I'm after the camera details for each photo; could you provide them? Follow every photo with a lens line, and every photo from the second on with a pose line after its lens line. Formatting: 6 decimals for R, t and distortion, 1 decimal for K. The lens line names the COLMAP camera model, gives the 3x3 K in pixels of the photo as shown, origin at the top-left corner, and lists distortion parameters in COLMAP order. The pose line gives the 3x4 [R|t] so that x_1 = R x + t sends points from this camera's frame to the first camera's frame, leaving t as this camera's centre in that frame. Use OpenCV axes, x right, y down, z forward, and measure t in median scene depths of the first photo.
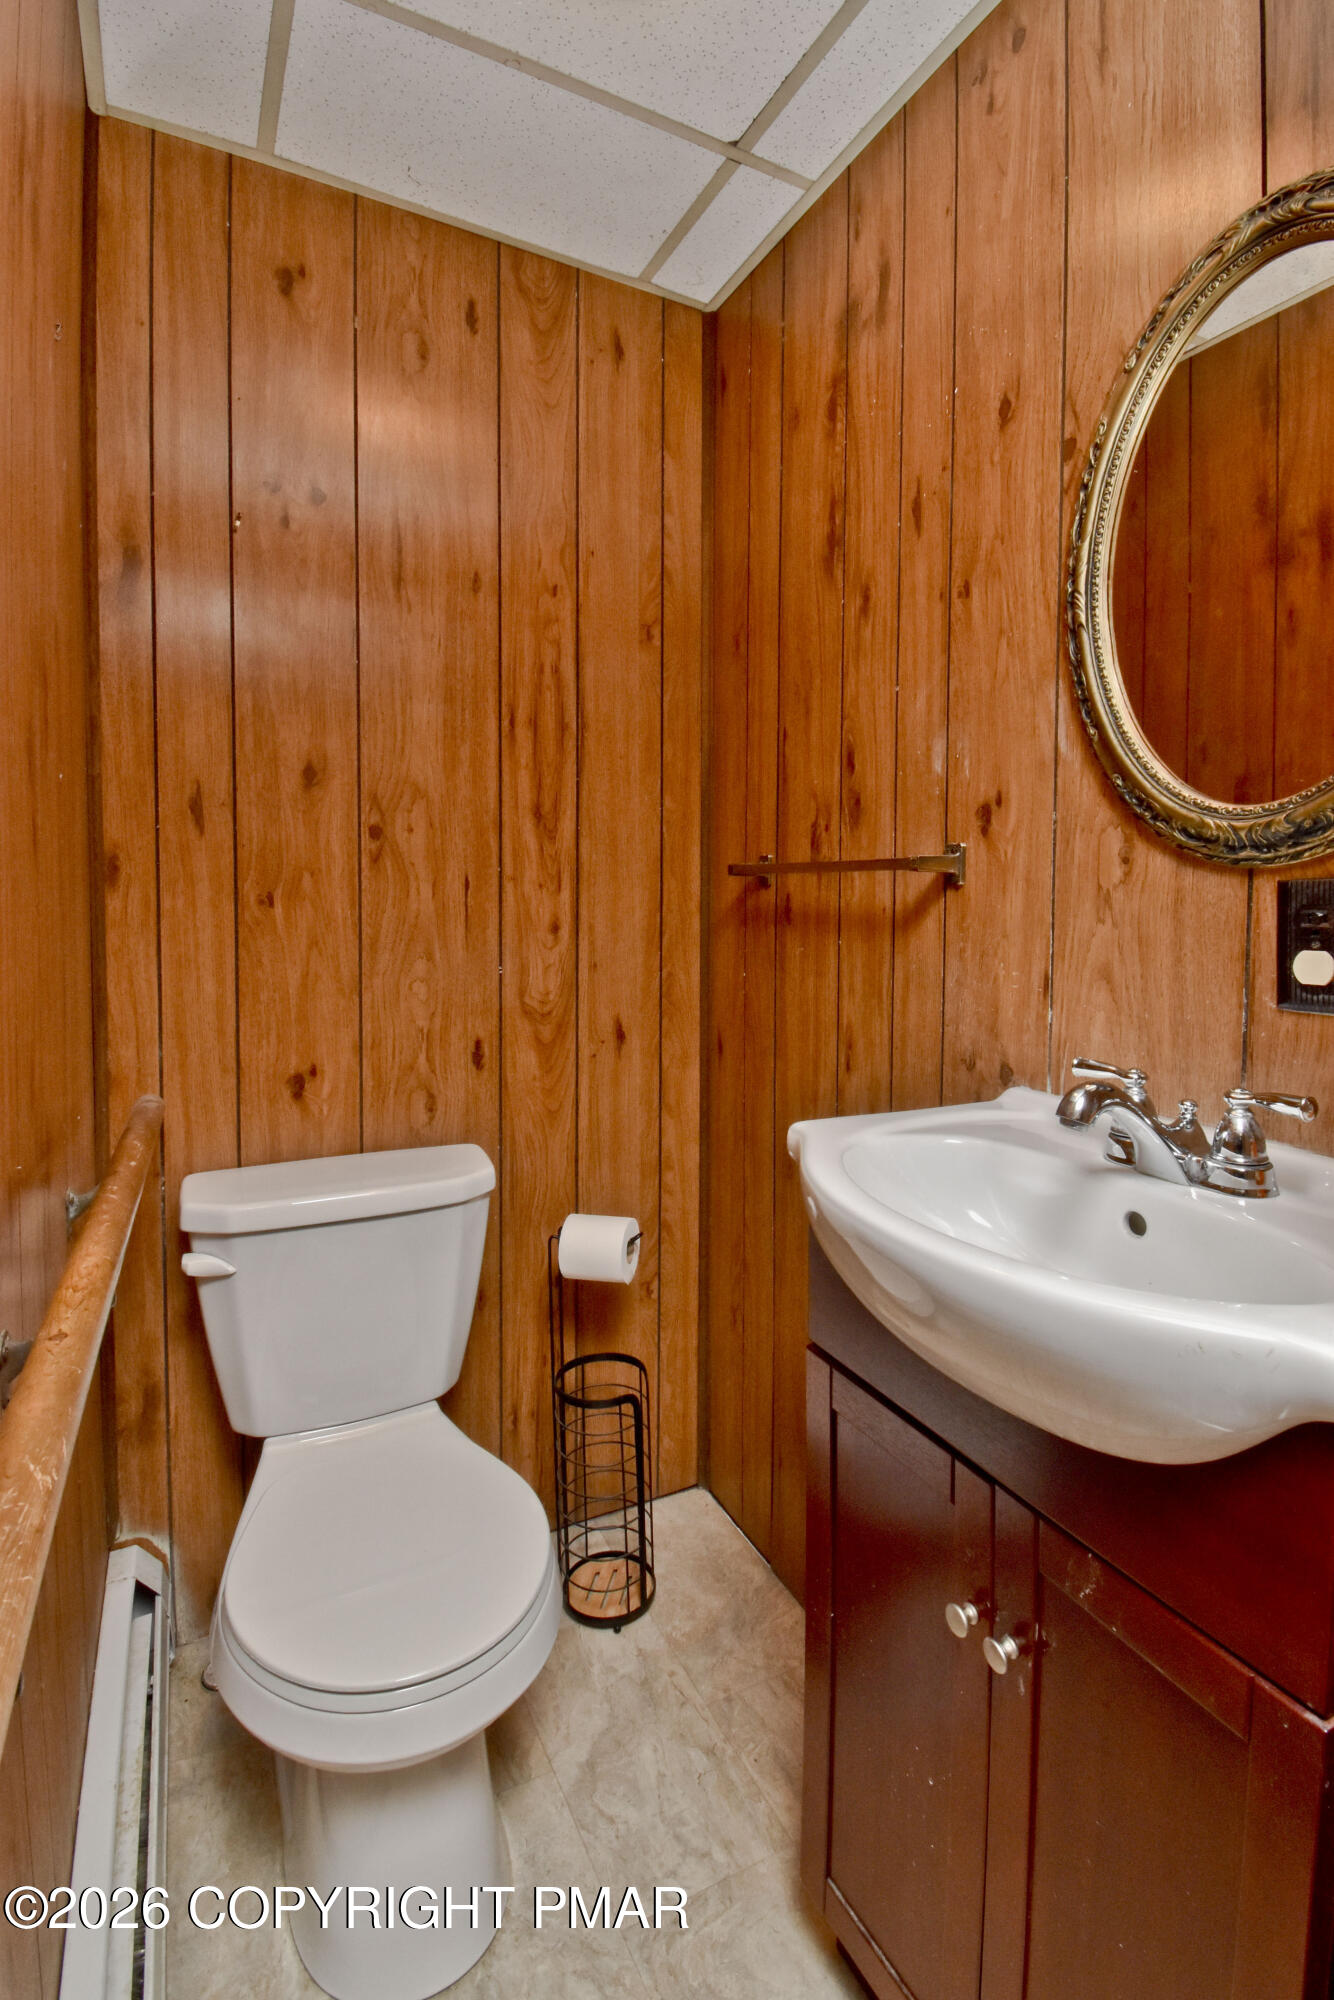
lens RADIAL K [[939.3, 0, 667.0], [0, 939.3, 1000.0], [0, 0, 1]] dist [0.021269, -0.026443]
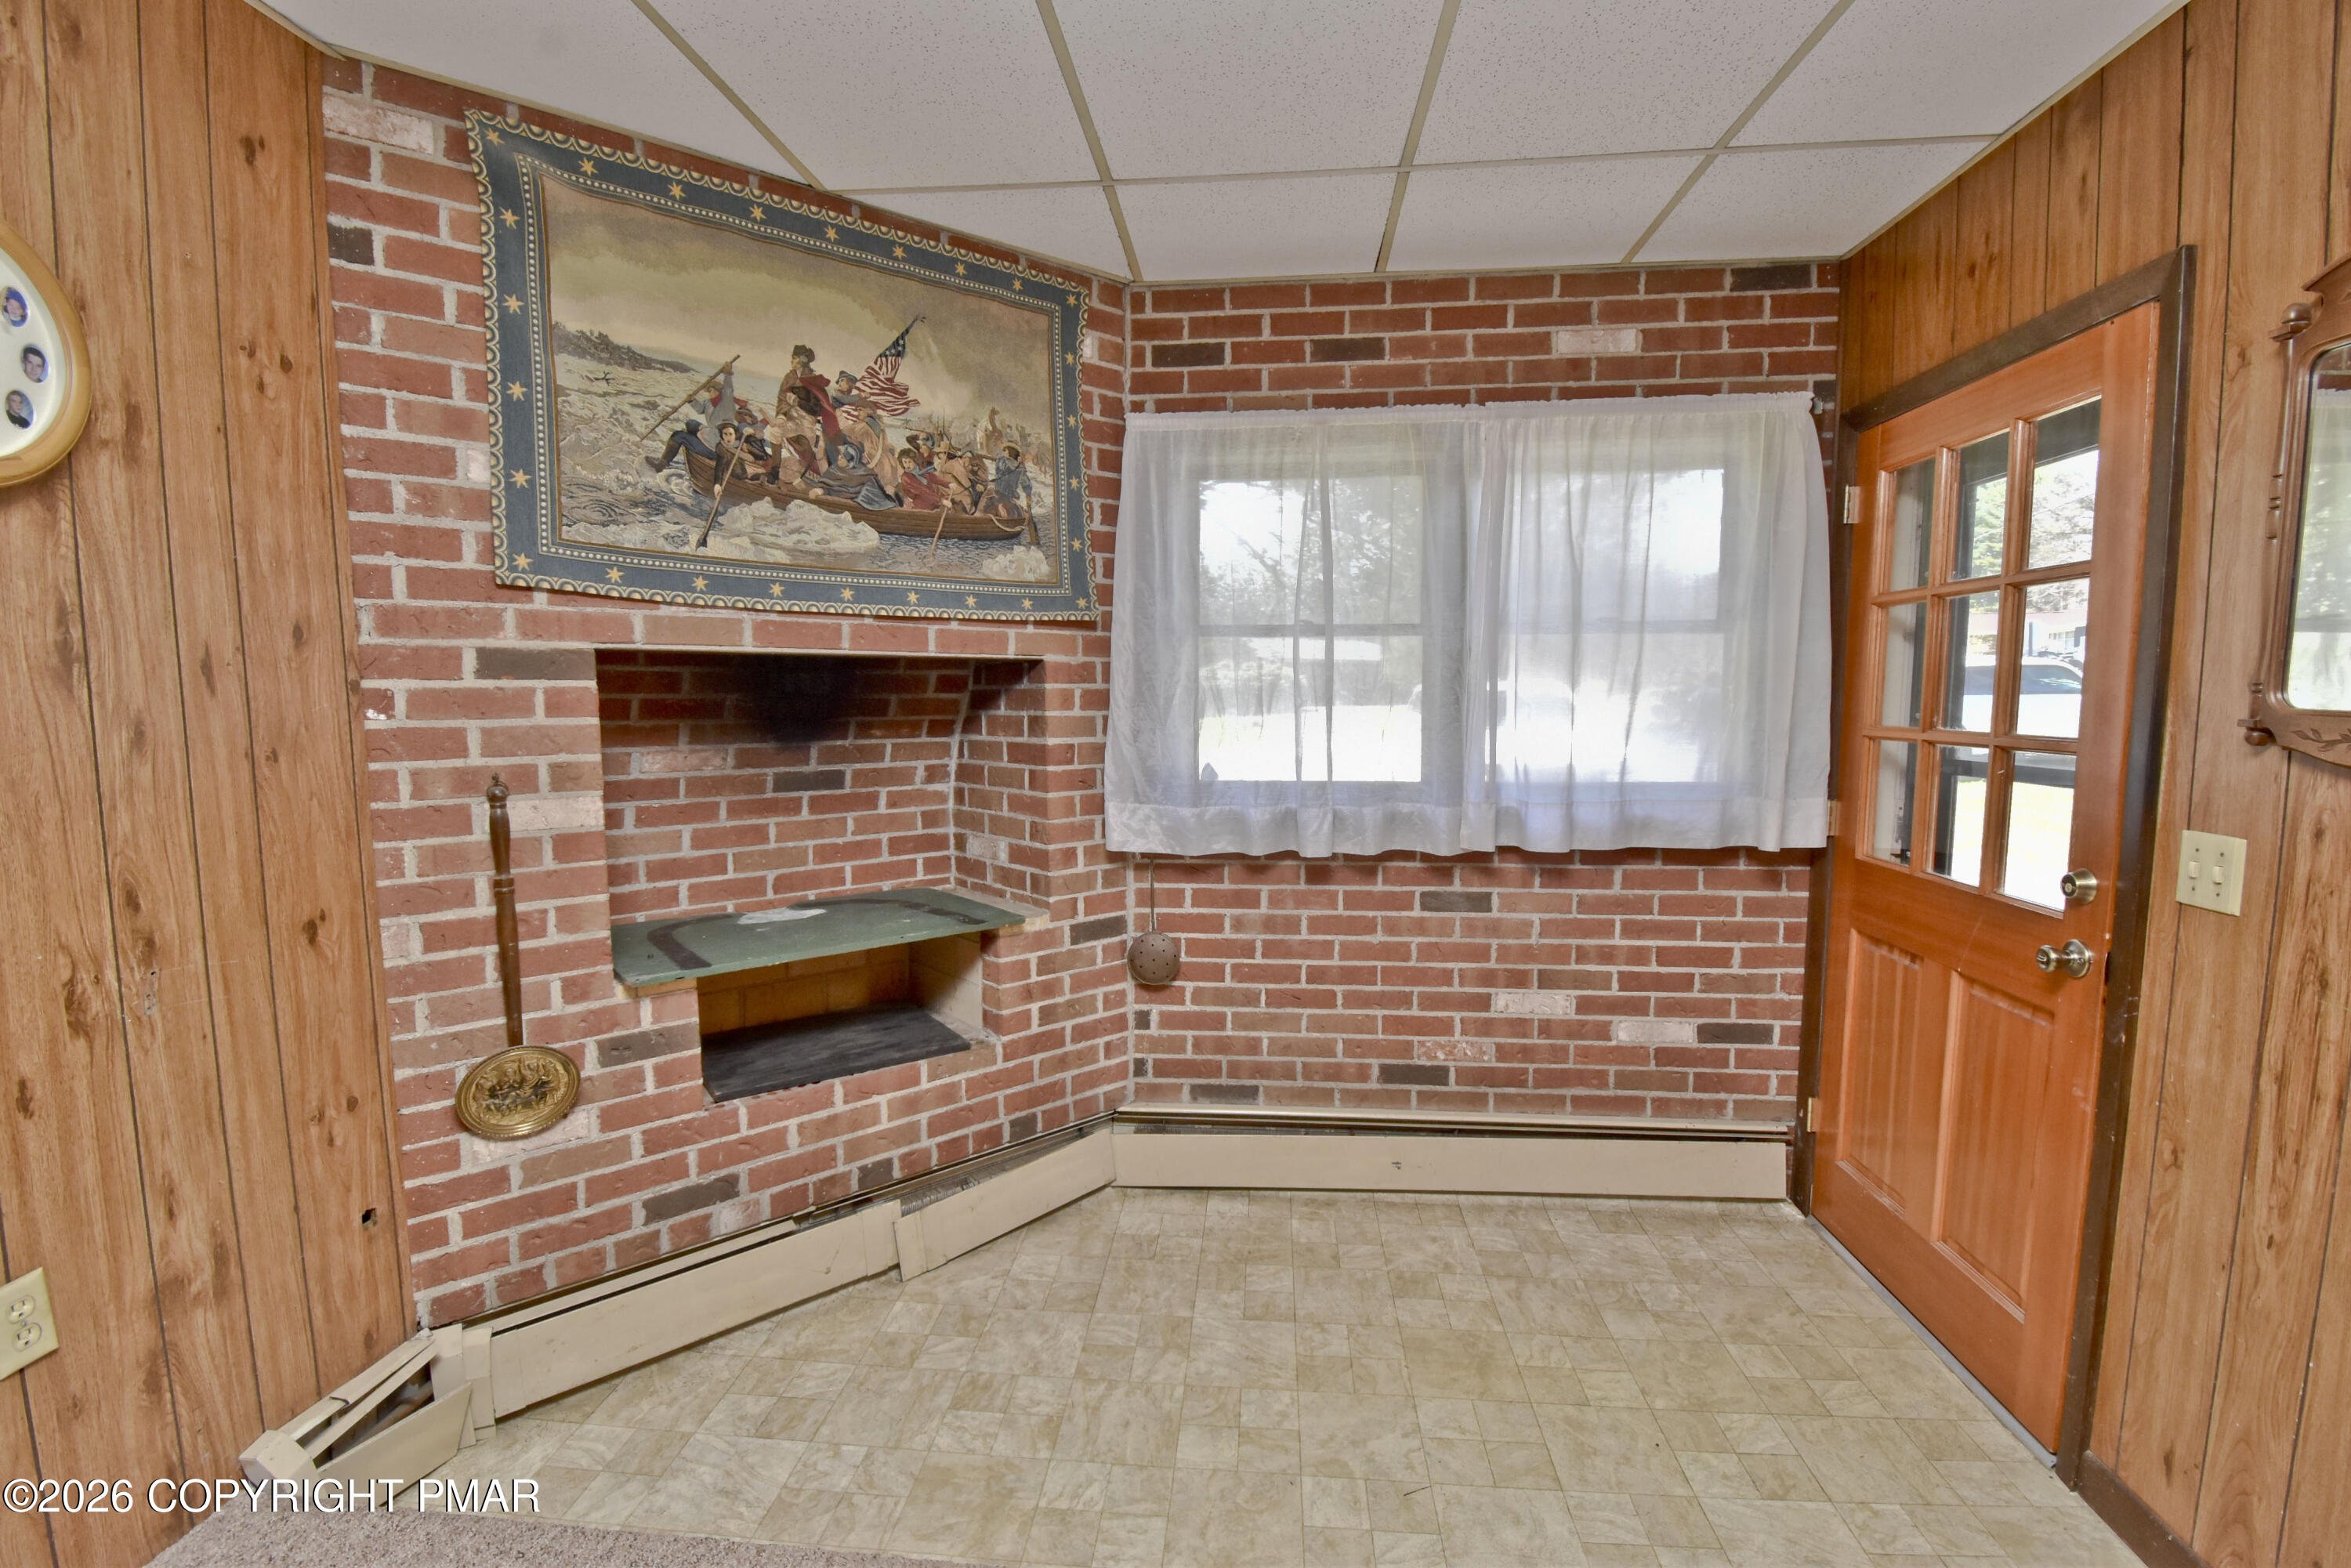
lens RADIAL K [[1052.0, 0, 1171.4], [0, 1052.0, 800.8], [0, 0, 1]] dist [0.020522, -0.022489]
pose [[-0.842967, -0.053690, 0.535280, -1.321404], [0.060186, 0.979348, 0.193014, -0.541060], [-0.534589, 0.194921, -0.822326, 1.432164]]
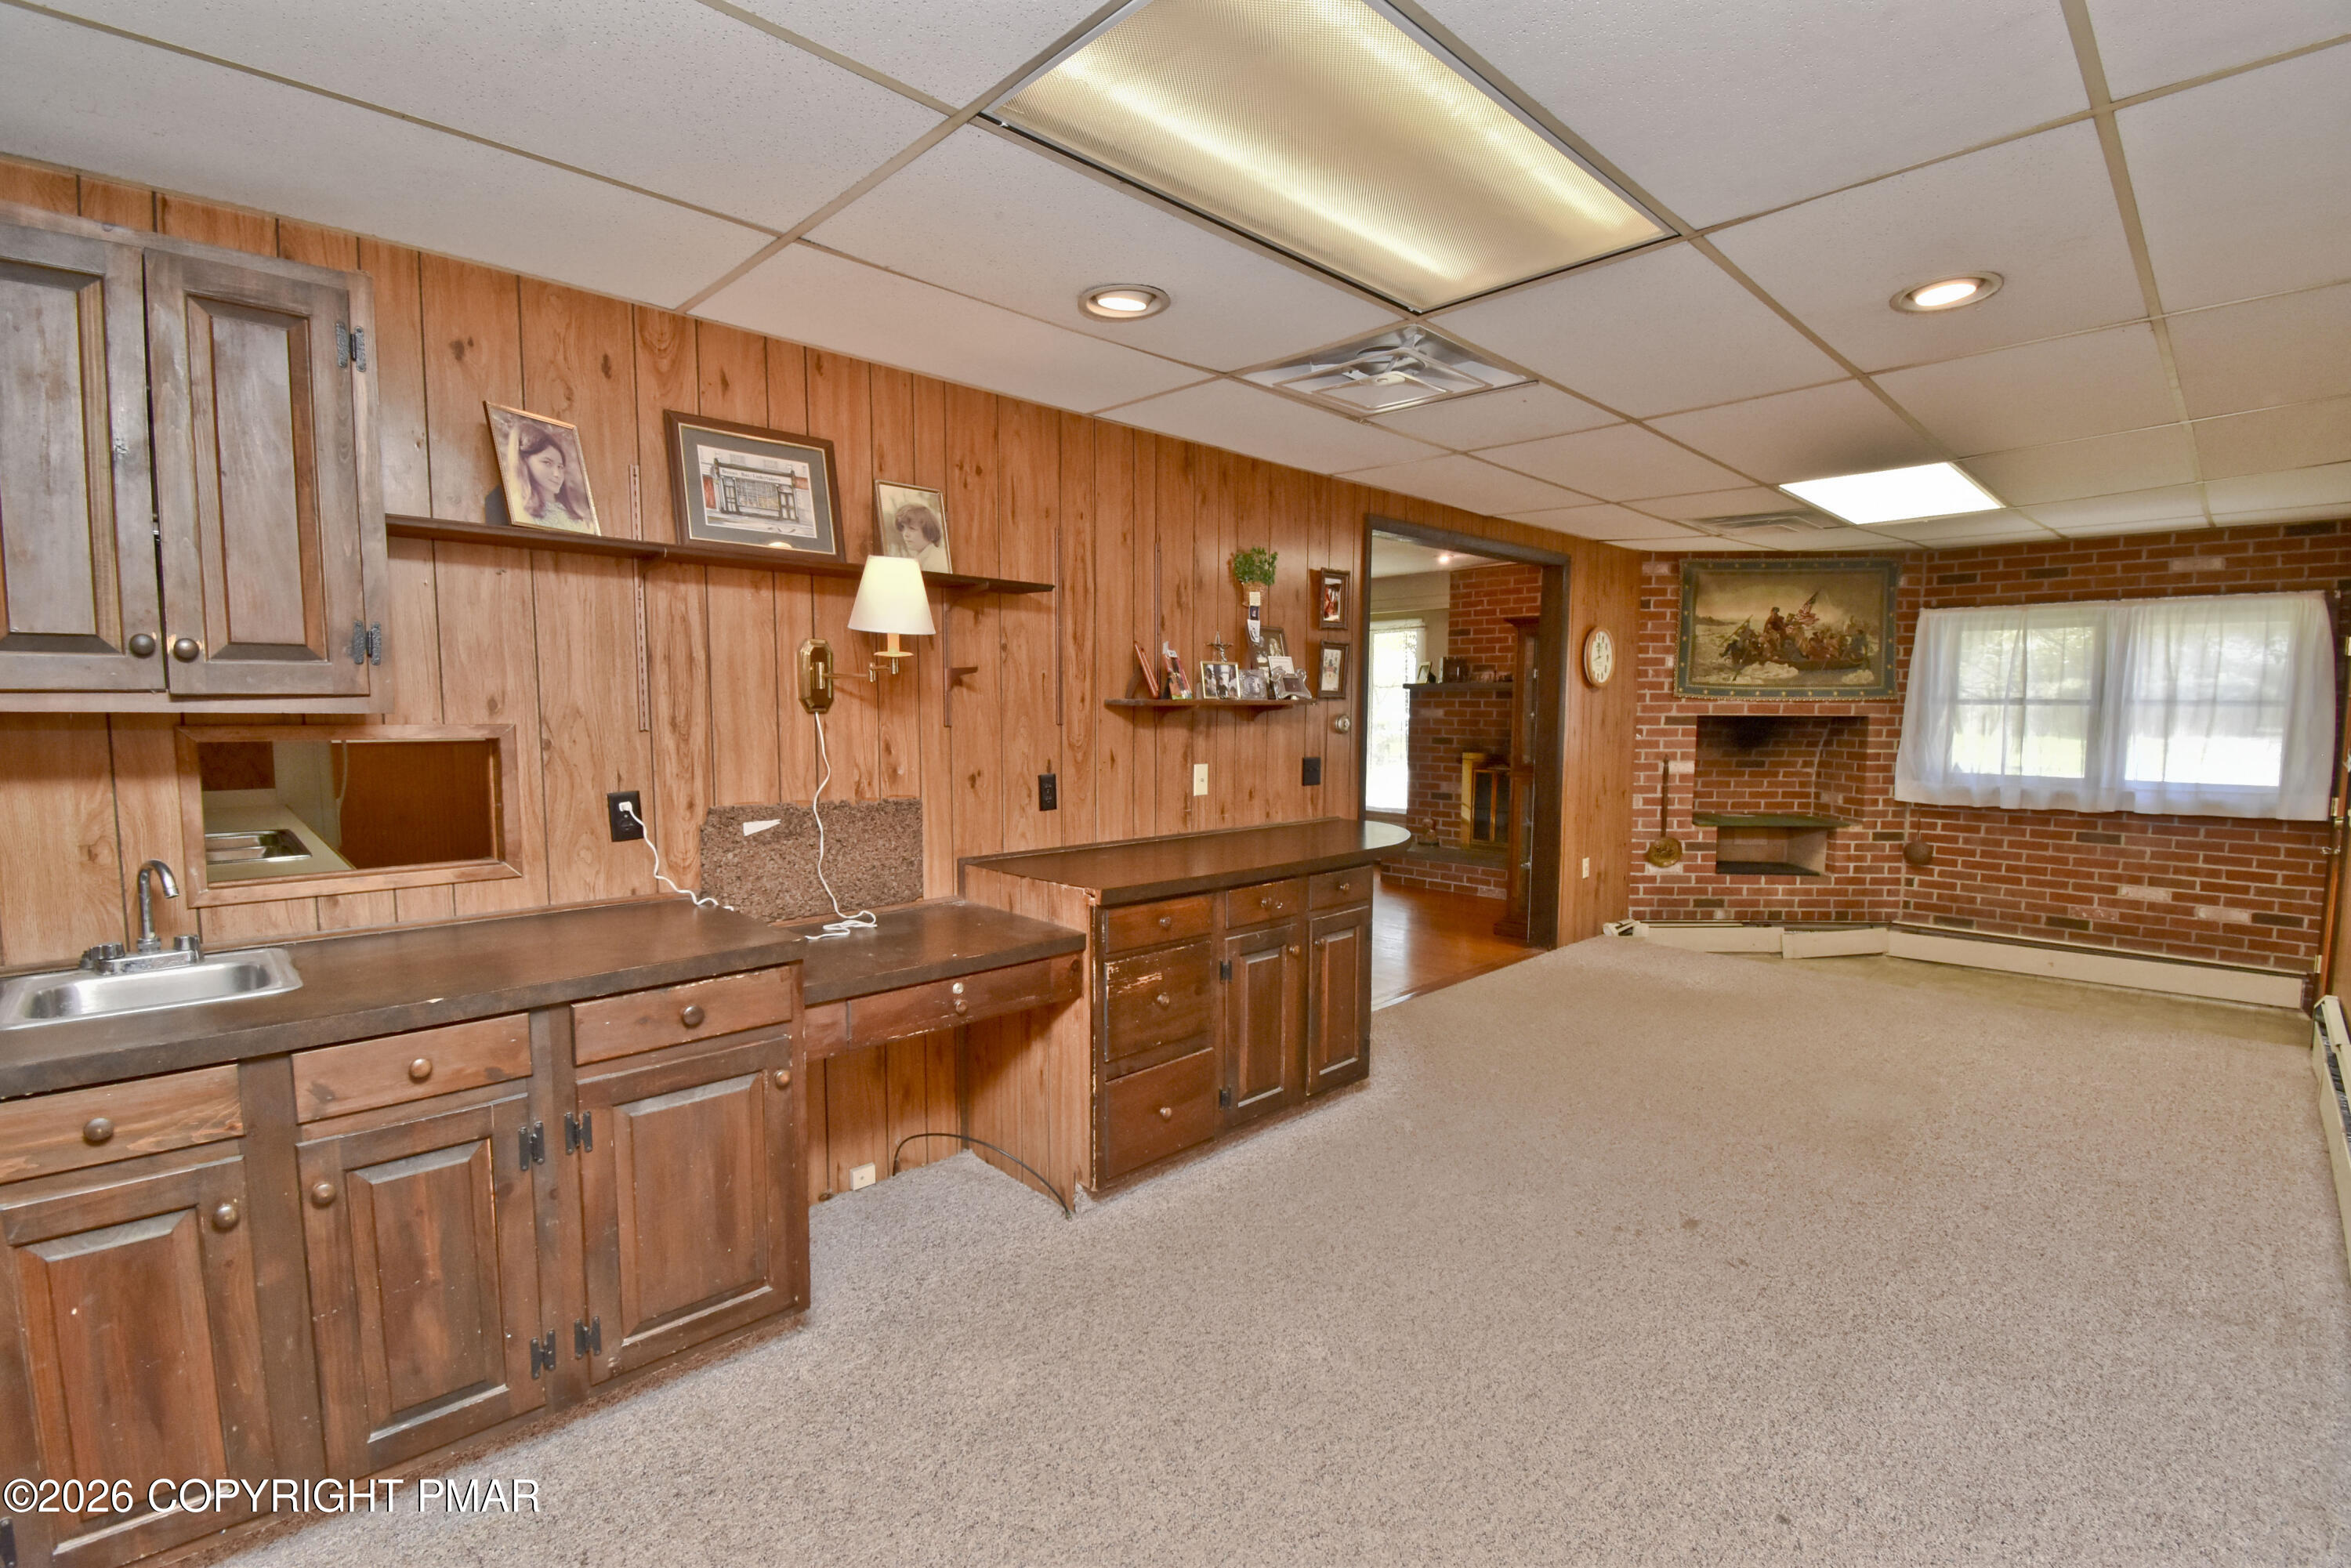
lens RADIAL K [[1035.3, 0, 1174.1], [0, 1035.3, 798.1], [0, 0, 1]] dist [0.009829, -0.021509]
pose [[-0.282730, -0.090564, 0.954914, -3.731745], [0.101689, 0.987093, 0.123724, -0.982237], [-0.953794, 0.132085, -0.269872, 4.268332]]
